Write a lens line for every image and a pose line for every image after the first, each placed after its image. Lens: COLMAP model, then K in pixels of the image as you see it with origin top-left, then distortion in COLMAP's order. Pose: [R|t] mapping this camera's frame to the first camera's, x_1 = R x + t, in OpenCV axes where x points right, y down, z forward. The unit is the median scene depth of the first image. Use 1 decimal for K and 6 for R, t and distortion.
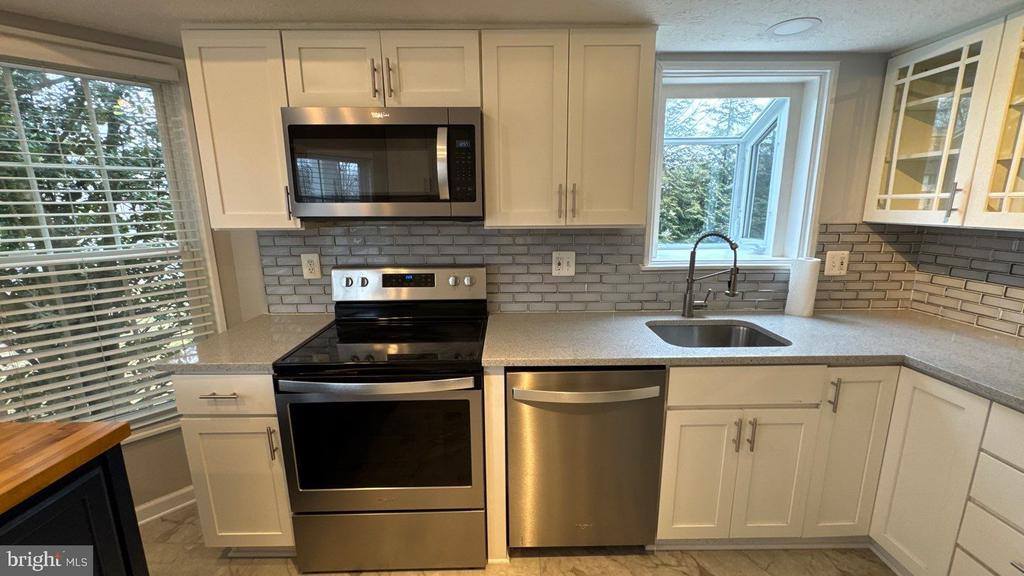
lens RADIAL K [[404.7, 0, 513.3], [0, 404.7, 285.9], [0, 0, 1]] dist [0.001448, -0.000115]
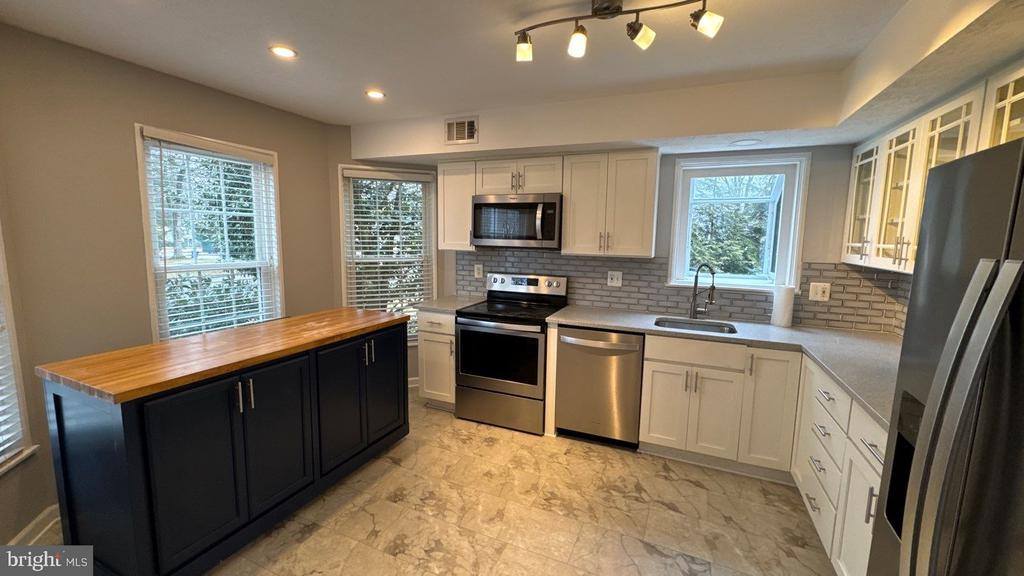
lens RADIAL K [[404.7, 0, 513.1], [0, 404.7, 287.3], [0, 0, 1]] dist [0.001448, -0.000115]
pose [[0.912860, 0.074339, -0.401448, 0.469940], [-0.104450, 0.993084, -0.053614, 0.126328], [0.394686, 0.090873, 0.914311, -0.750337]]
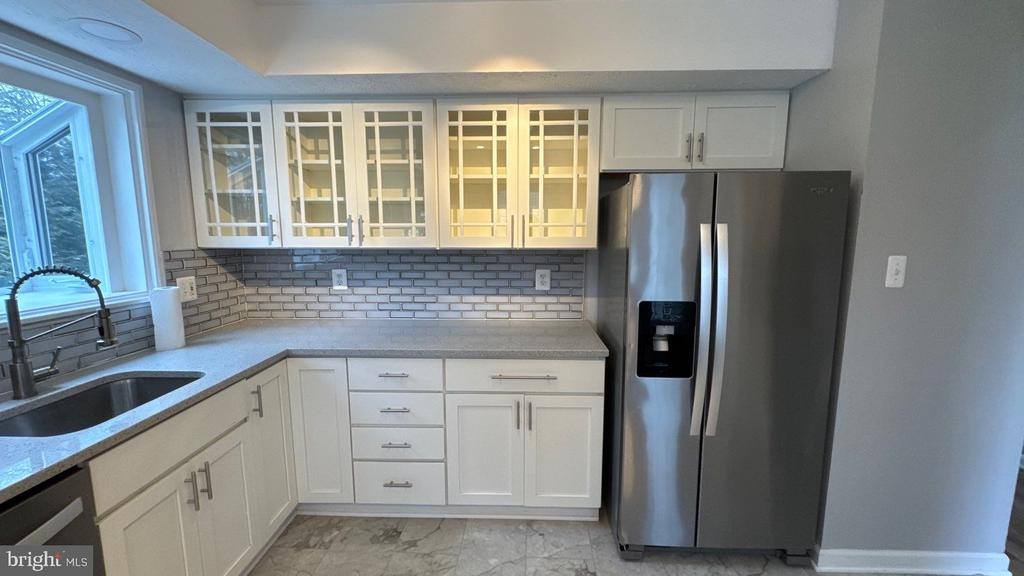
lens RADIAL K [[404.7, 0, 511.1], [0, 404.7, 285.5], [0, 0, 1]] dist [0.001448, -0.000115]
pose [[0.045303, -0.124621, 0.991170, -0.189279], [0.199506, 0.973329, 0.113259, -0.021015], [-0.978849, 0.192613, 0.068958, 0.162612]]
